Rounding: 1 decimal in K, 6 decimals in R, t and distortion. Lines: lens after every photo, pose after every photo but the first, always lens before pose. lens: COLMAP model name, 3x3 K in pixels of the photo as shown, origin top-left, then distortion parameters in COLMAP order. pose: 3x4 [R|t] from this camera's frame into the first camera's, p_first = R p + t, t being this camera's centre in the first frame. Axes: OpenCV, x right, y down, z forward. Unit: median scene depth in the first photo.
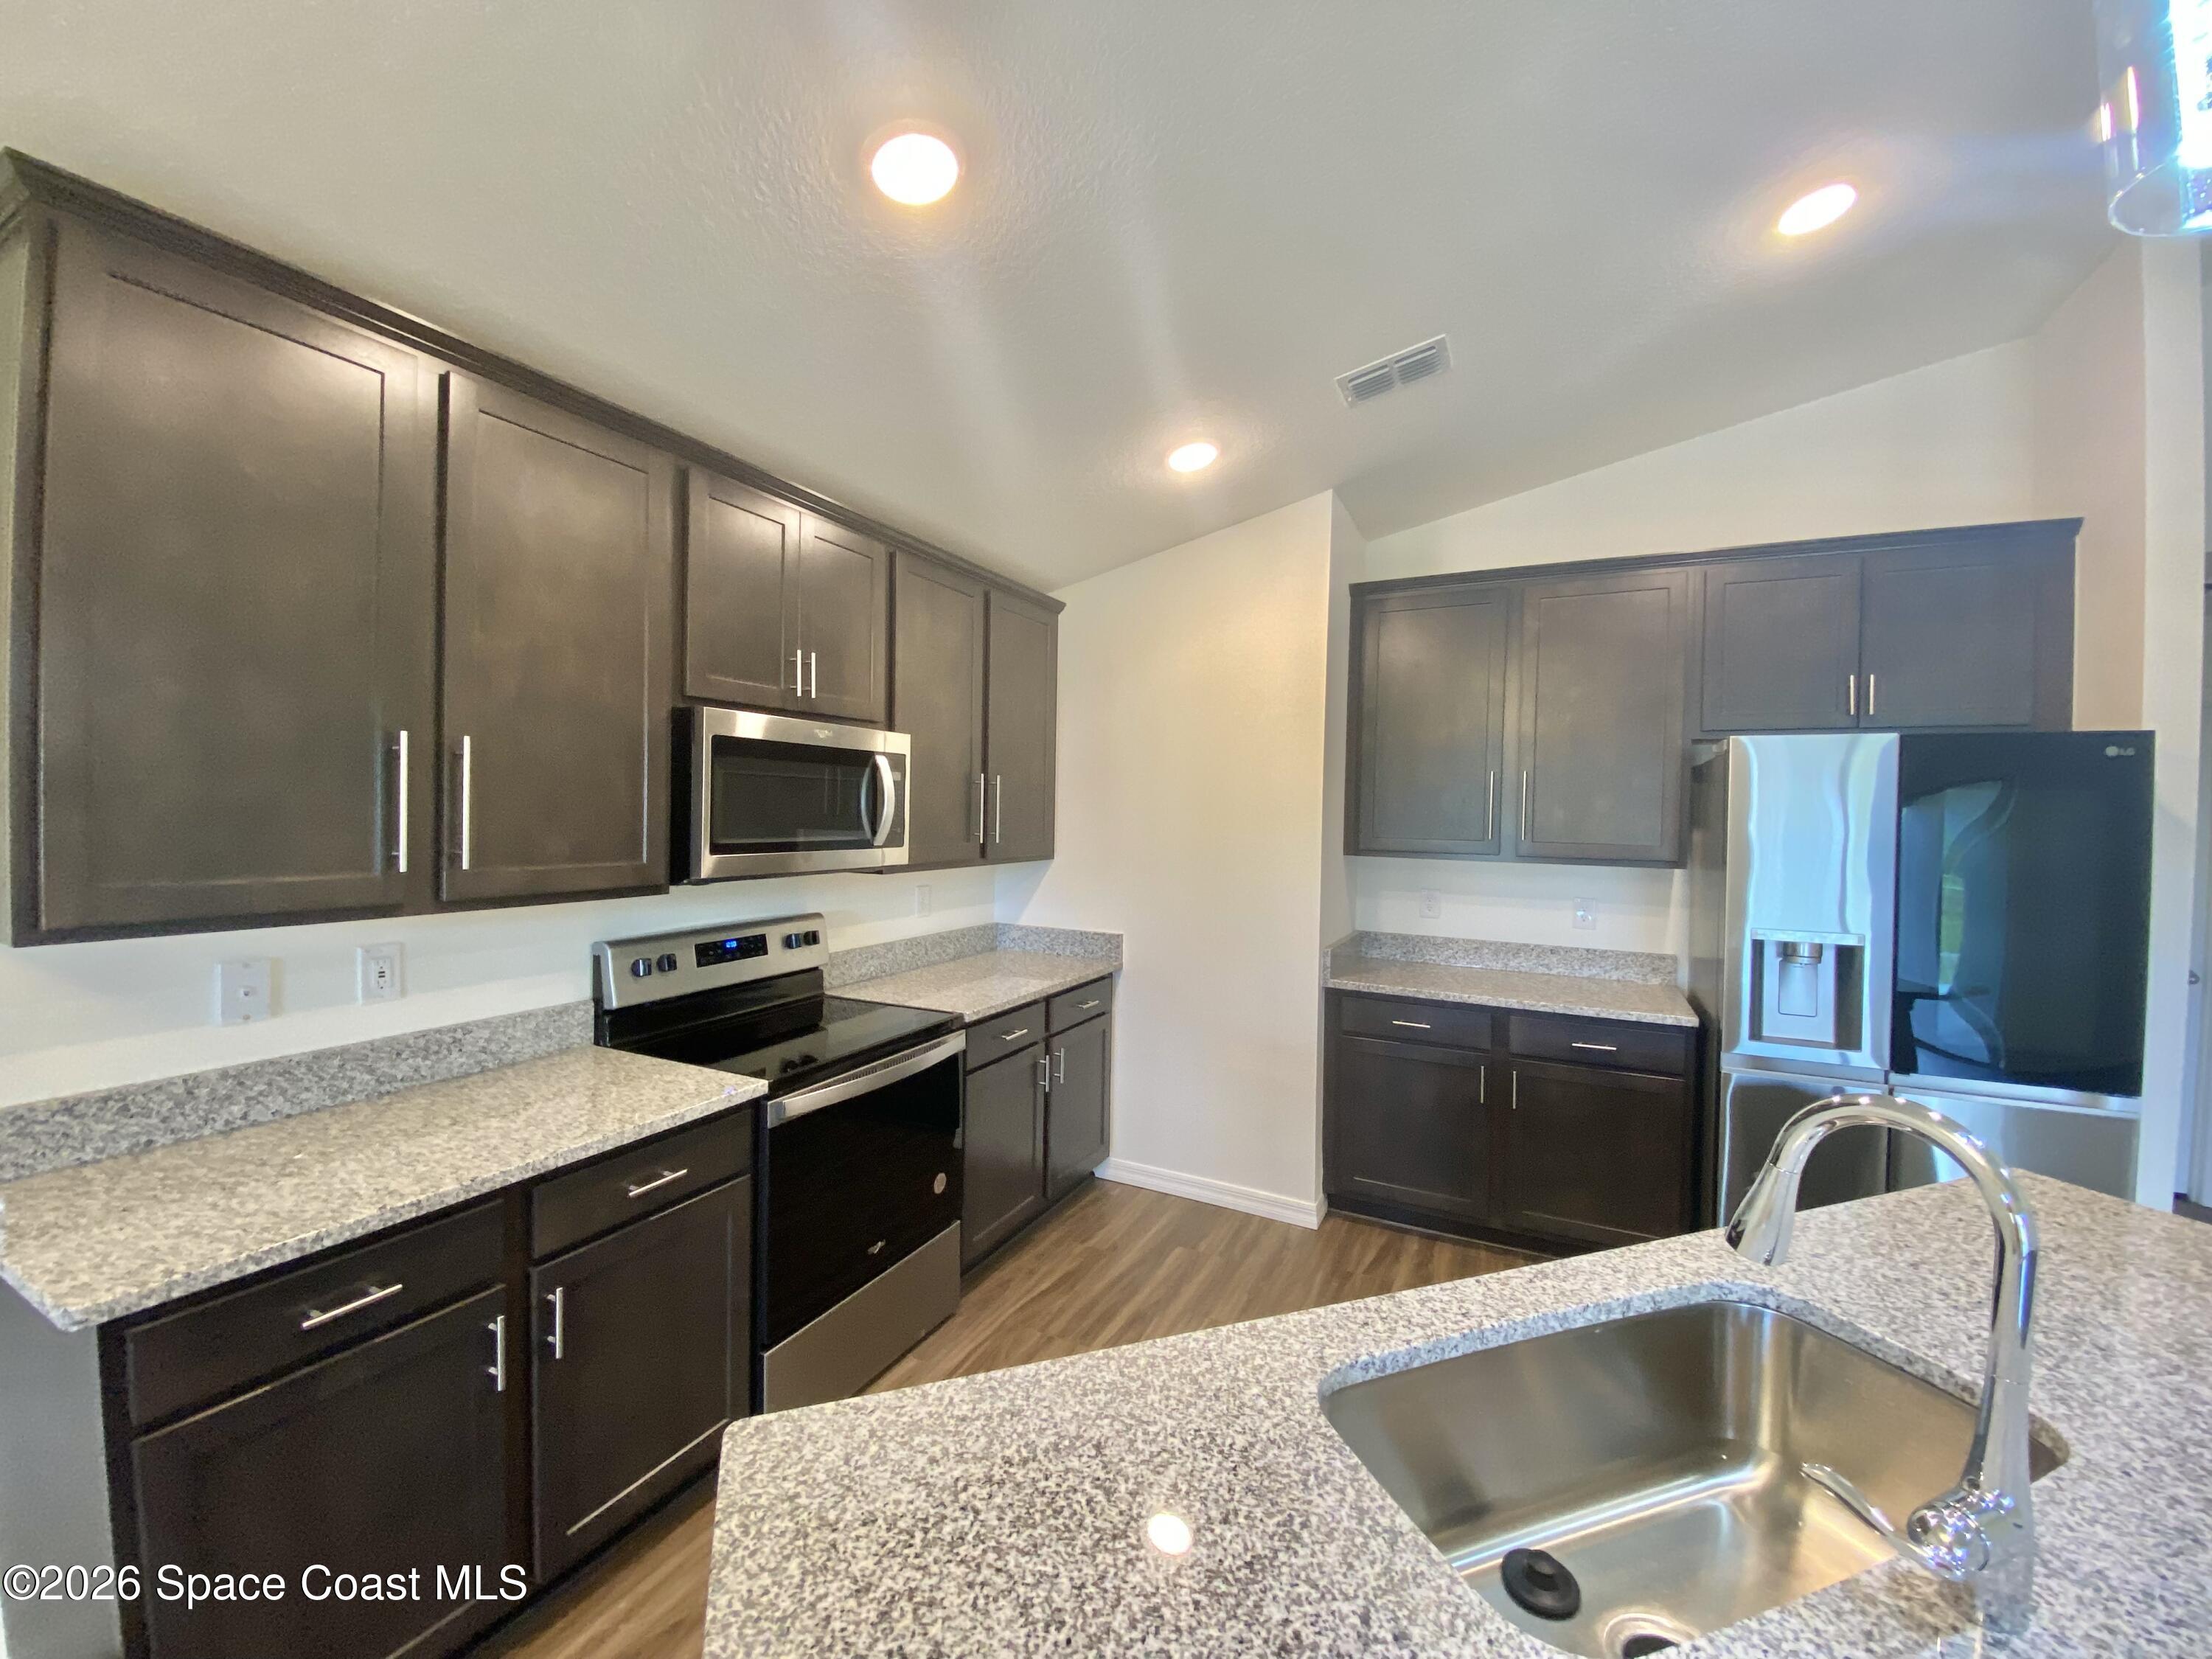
lens RADIAL K [[897.5, 0, 1099.0], [0, 897.5, 822.8], [0, 0, 1]] dist [-0.009169, -0.002962]
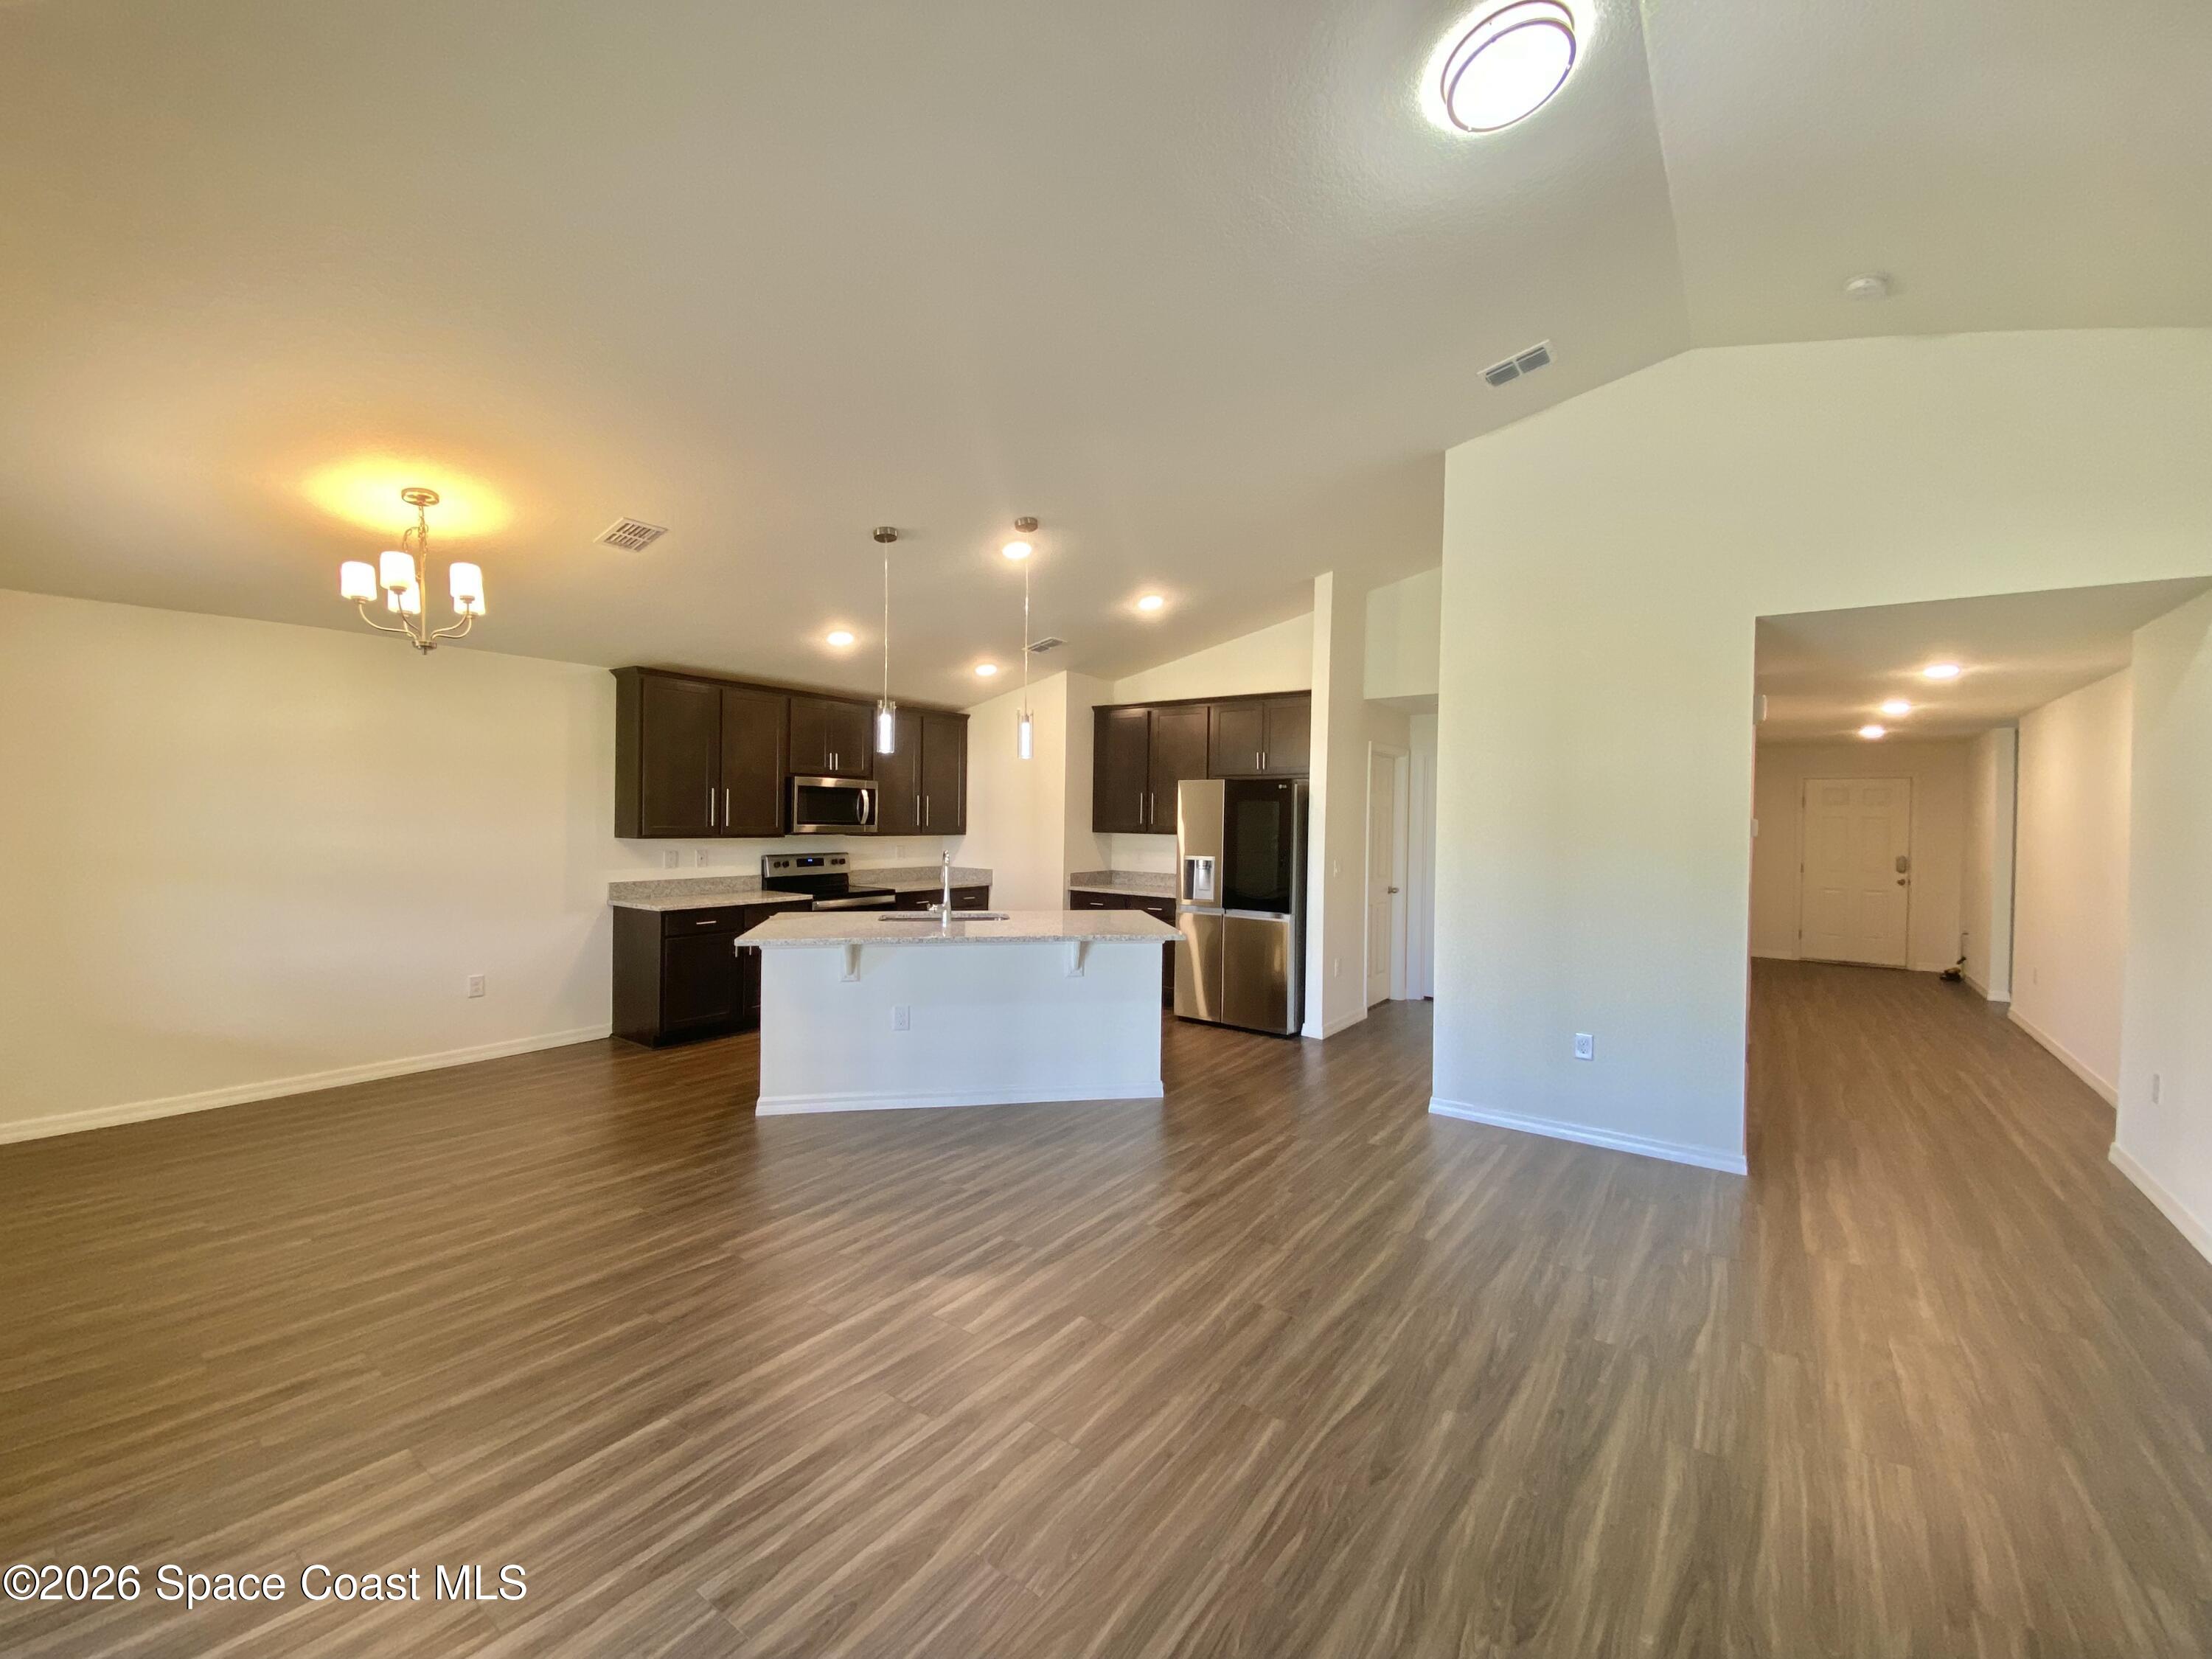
lens RADIAL K [[897.5, 0, 1123.8], [0, 897.5, 824.9], [0, 0, 1]] dist [-0.009169, -0.002962]
pose [[0.989564, -0.000892, -0.144093, 1.039771], [-0.000464, 0.999956, -0.009377, 0.060965], [0.144095, 0.009346, 0.989520, -1.748263]]
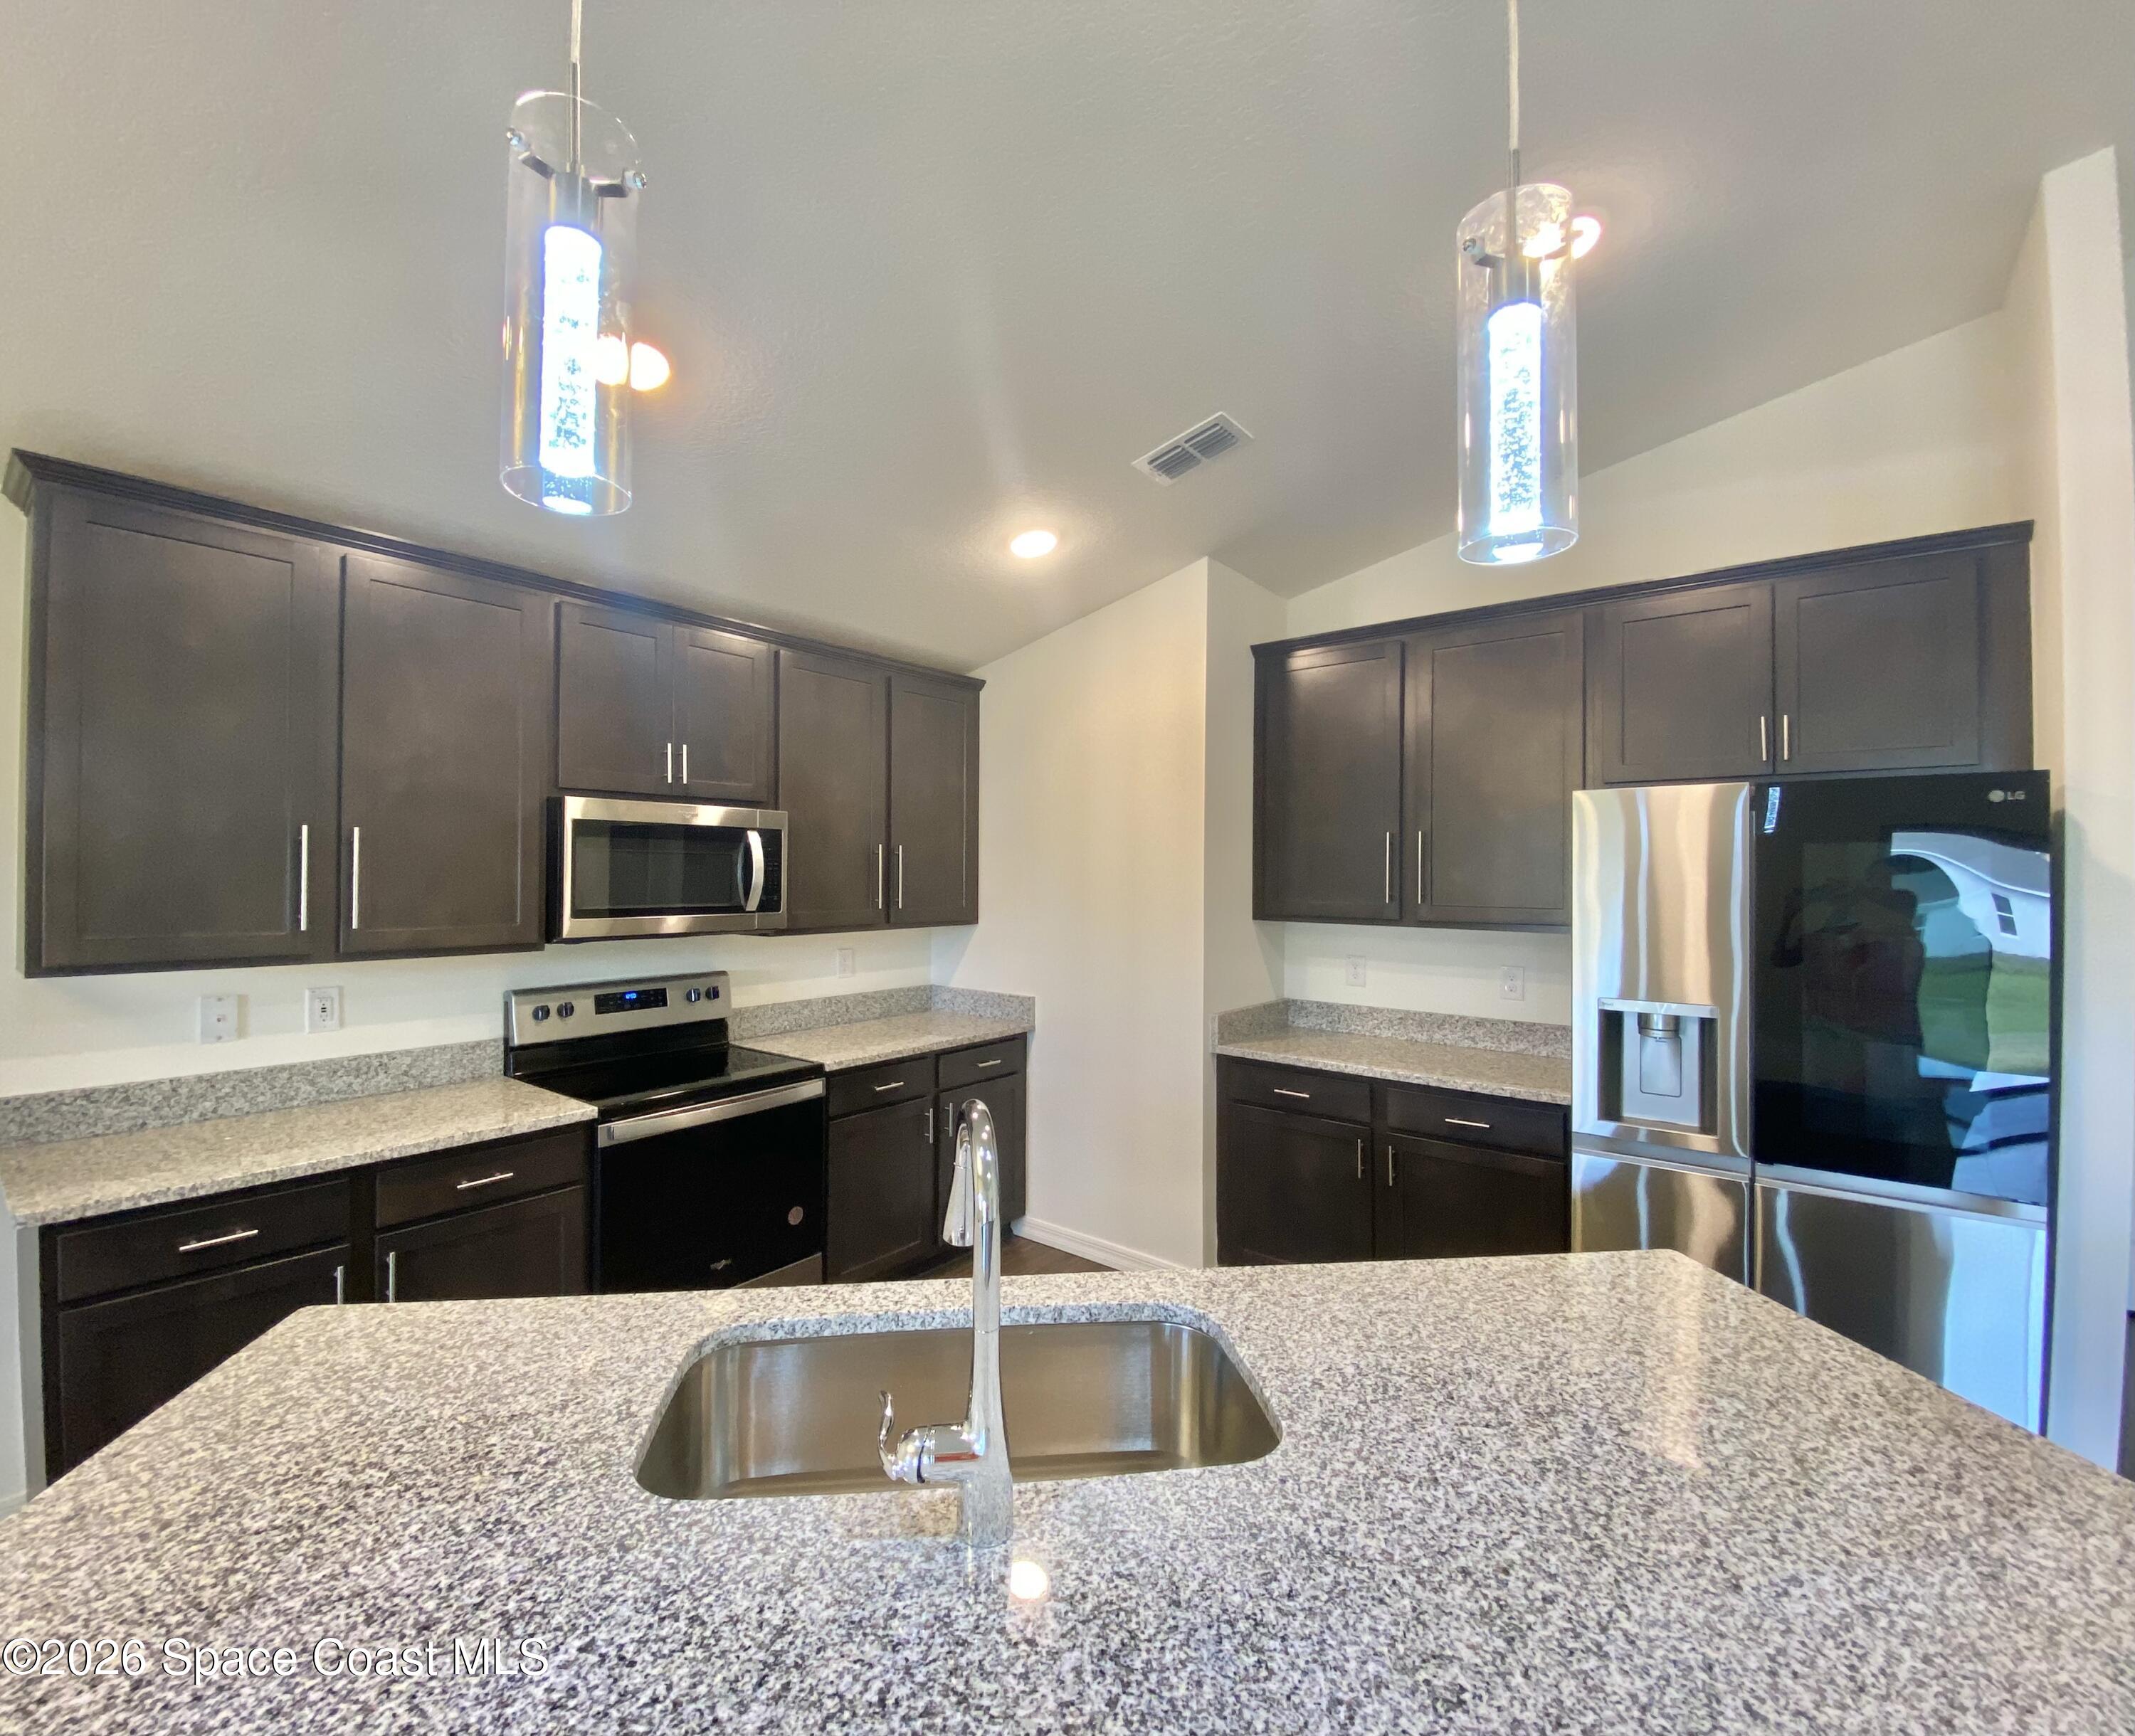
lens RADIAL K [[939.7, 0, 1034.2], [0, 939.7, 865.6], [0, 0, 1]] dist [-0.007390, -0.001837]
pose [[0.975039, -0.014155, -0.221583, 0.425069], [0.008184, 0.999579, -0.027845, 0.004536], [0.221884, 0.025336, 0.974744, -0.089362]]
